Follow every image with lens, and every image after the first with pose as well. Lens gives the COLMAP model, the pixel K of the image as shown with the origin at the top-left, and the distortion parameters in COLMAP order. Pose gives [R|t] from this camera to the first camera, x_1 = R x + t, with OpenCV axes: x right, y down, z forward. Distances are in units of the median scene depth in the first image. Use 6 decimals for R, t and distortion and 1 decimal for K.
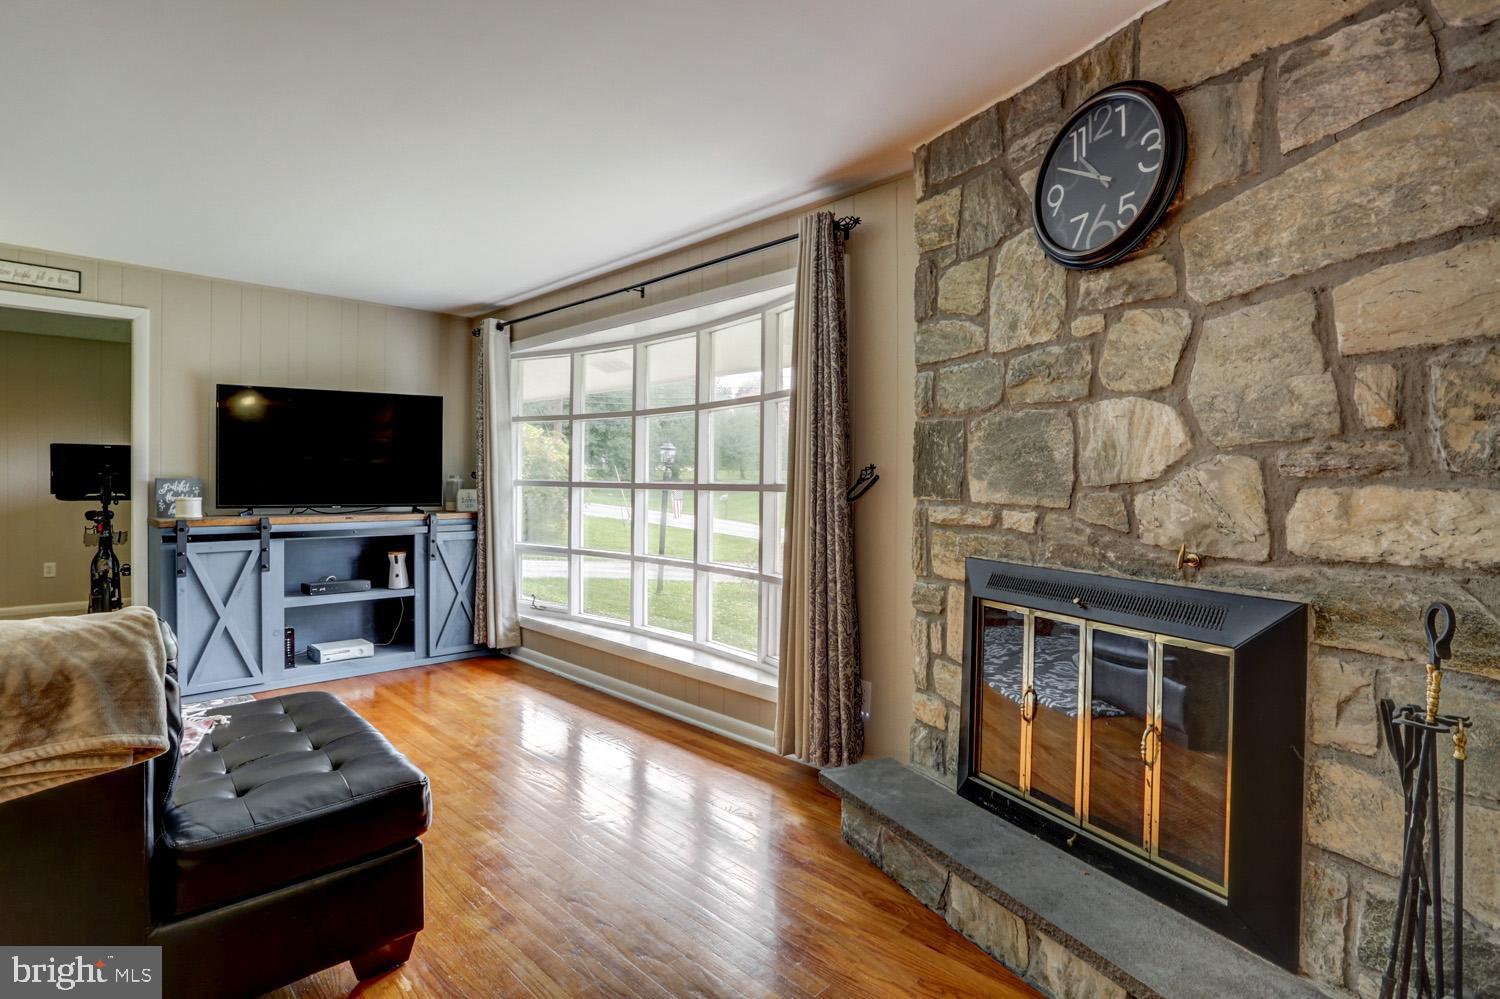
lens RADIAL K [[747.9, 0, 751.6], [0, 747.9, 487.5], [0, 0, 1]] dist [-0.070050, 0.030747]
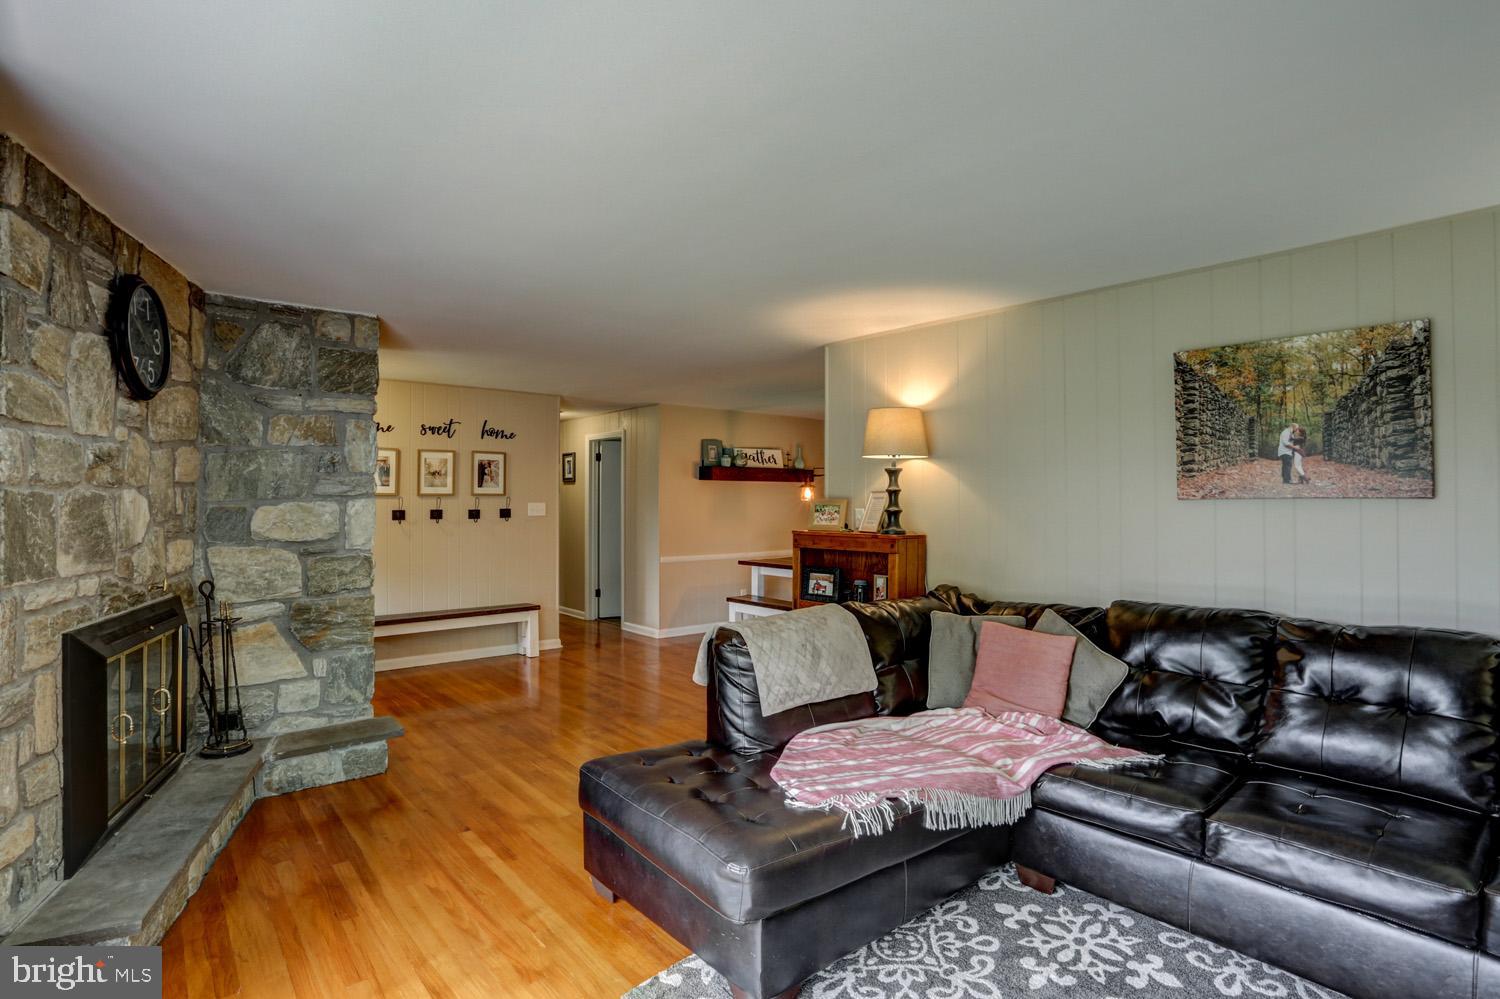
lens RADIAL K [[755.7, 0, 746.9], [0, 755.7, 488.7], [0, 0, 1]] dist [-0.050615, 0.014317]
pose [[-0.995296, -0.010147, 0.096346, -0.704070], [-0.010387, 0.999944, -0.001991, -0.106576], [-0.096321, -0.002982, -0.995346, 1.889620]]
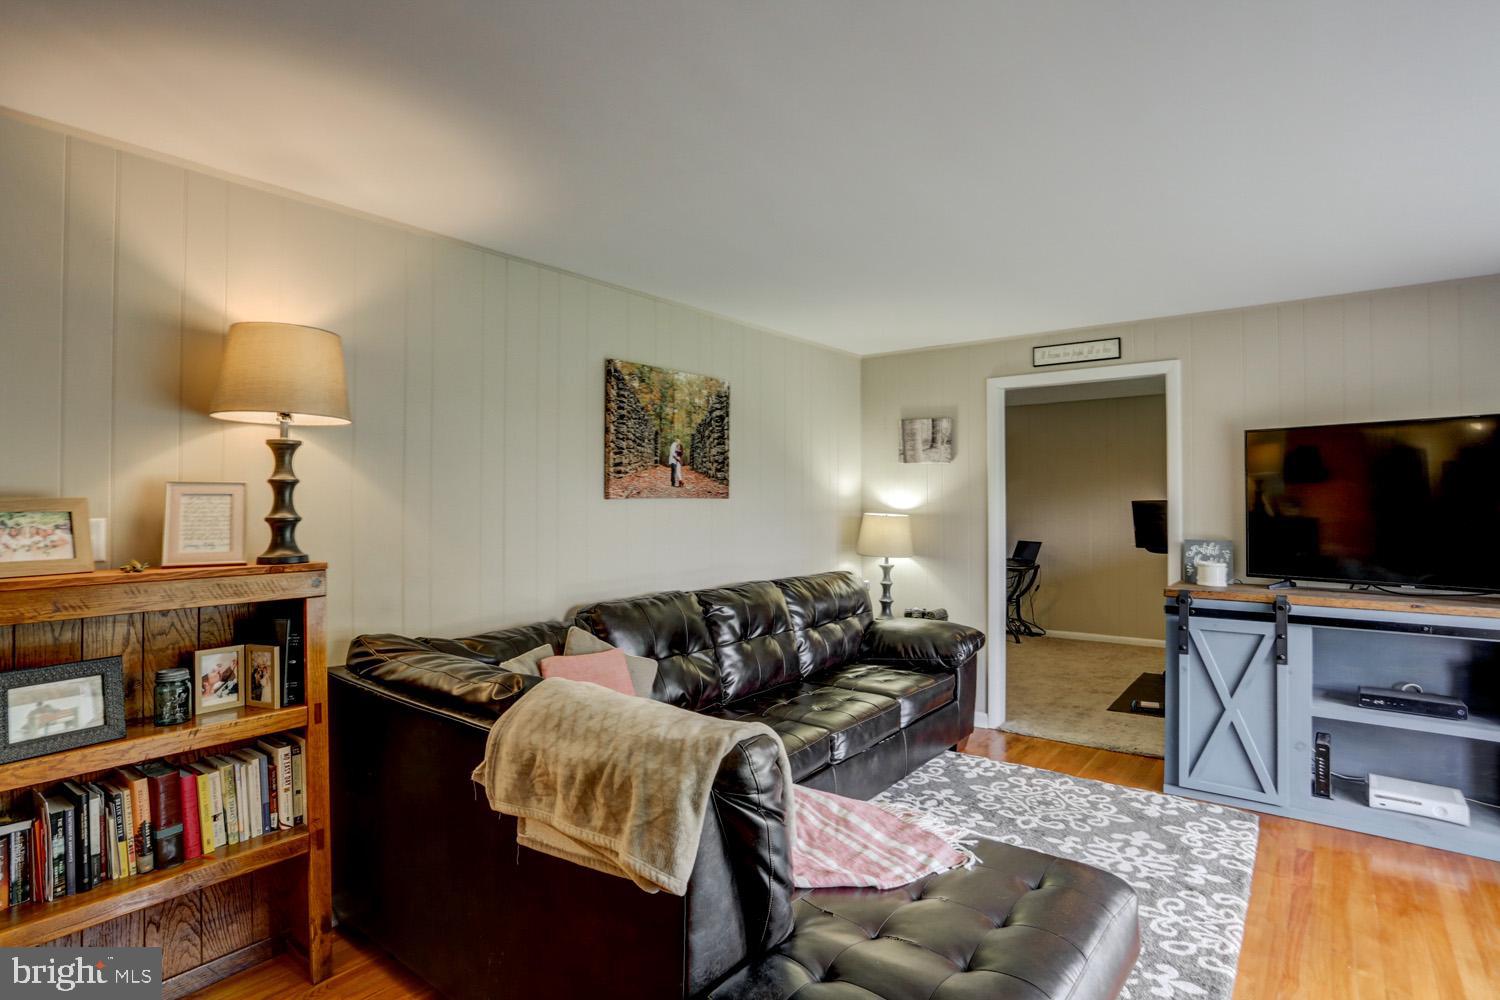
lens RADIAL K [[755.7, 0, 762.6], [0, 755.7, 491.8], [0, 0, 1]] dist [-0.050615, 0.014317]
pose [[0.119555, -0.020711, -0.992611, 0.102156], [-0.009633, 0.999711, -0.022019, -0.082463], [0.992781, 0.012194, 0.119321, 0.601350]]
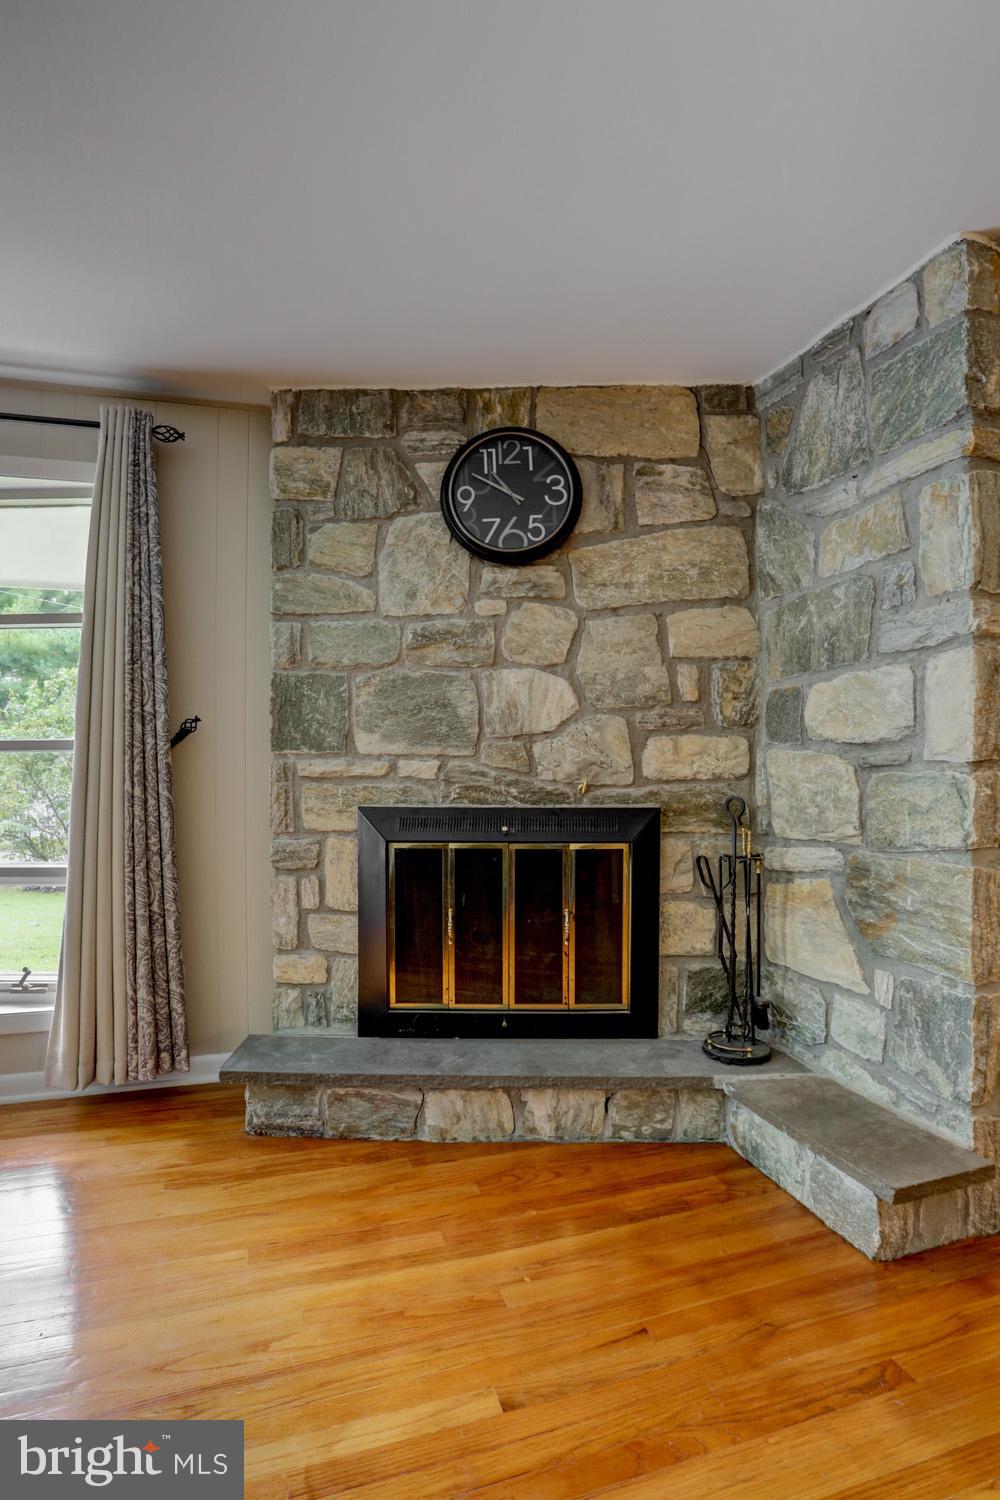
lens RADIAL K [[747.9, 0, 489.5], [0, 747.9, 752.9], [0, 0, 1]] dist [-0.070050, 0.030747]
pose [[0.465851, -0.003312, 0.884857, -0.554765], [0.012669, 0.999915, -0.002927, 0.023970], [-0.884773, 0.012574, 0.465854, 0.350599]]
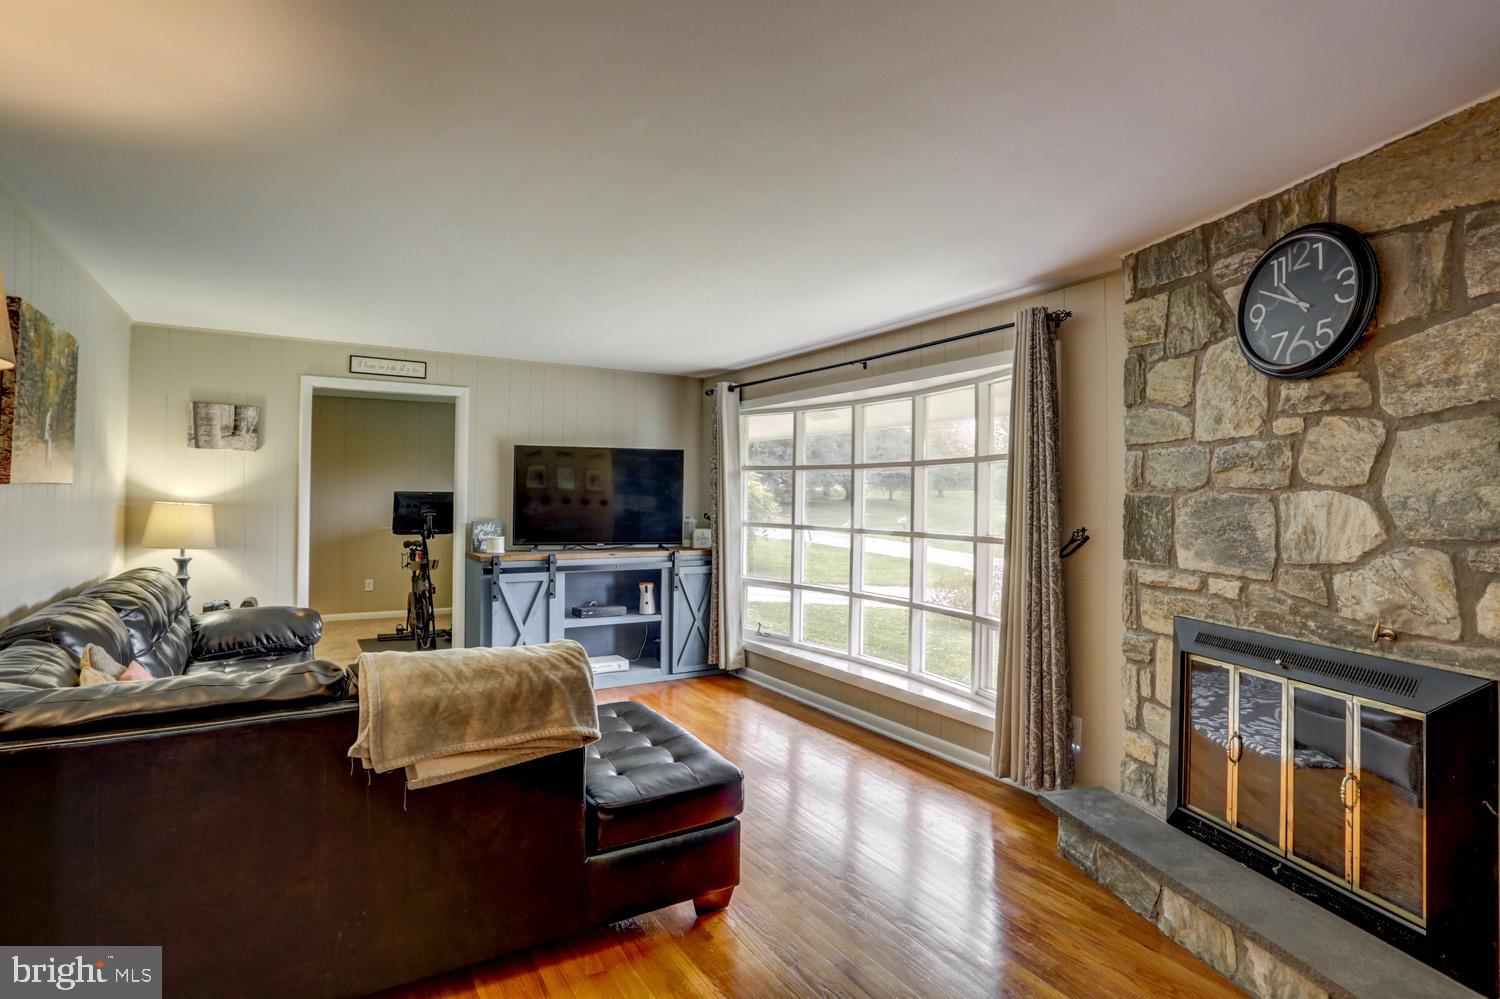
lens RADIAL K [[747.9, 0, 750.7], [0, 747.9, 486.1], [0, 0, 1]] dist [-0.070050, 0.030747]
pose [[0.974032, 0.000616, -0.226410, -0.096941], [-0.006792, 0.999626, -0.026500, -0.073810], [0.226309, 0.027350, 0.973671, -0.266234]]
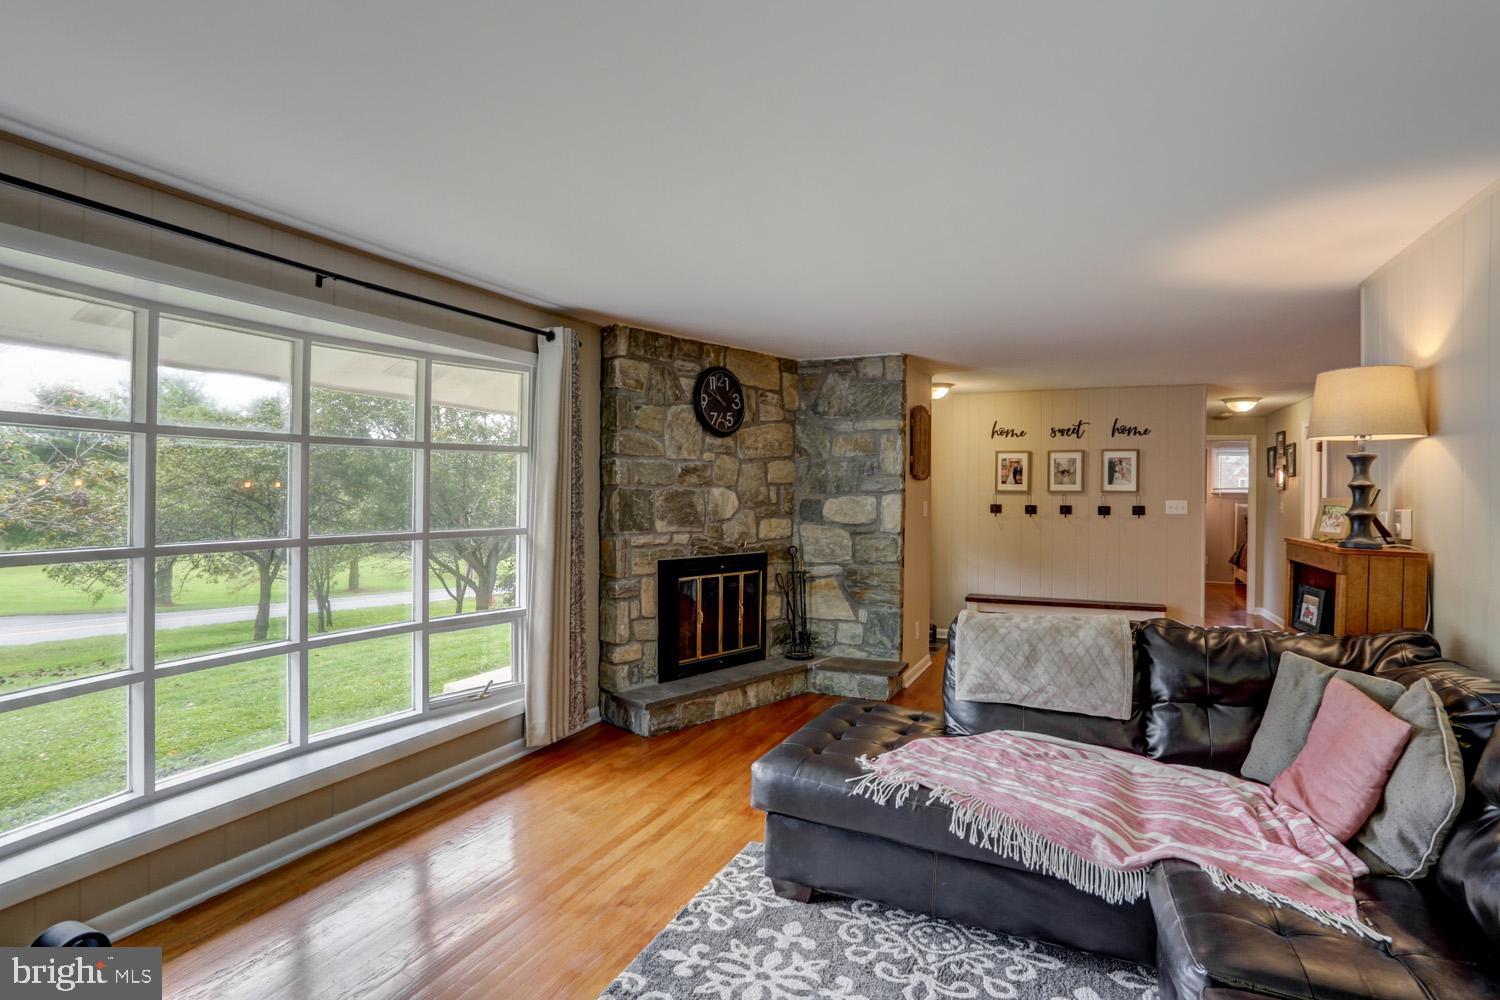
lens RADIAL K [[747.9, 0, 728.1], [0, 747.9, 489.4], [0, 0, 1]] dist [-0.070050, 0.030747]
pose [[-0.319337, -0.008875, 0.947600, -1.637416], [-0.001760, 0.999960, 0.008772, -0.110997], [-0.947640, 0.001134, -0.319340, 1.464709]]
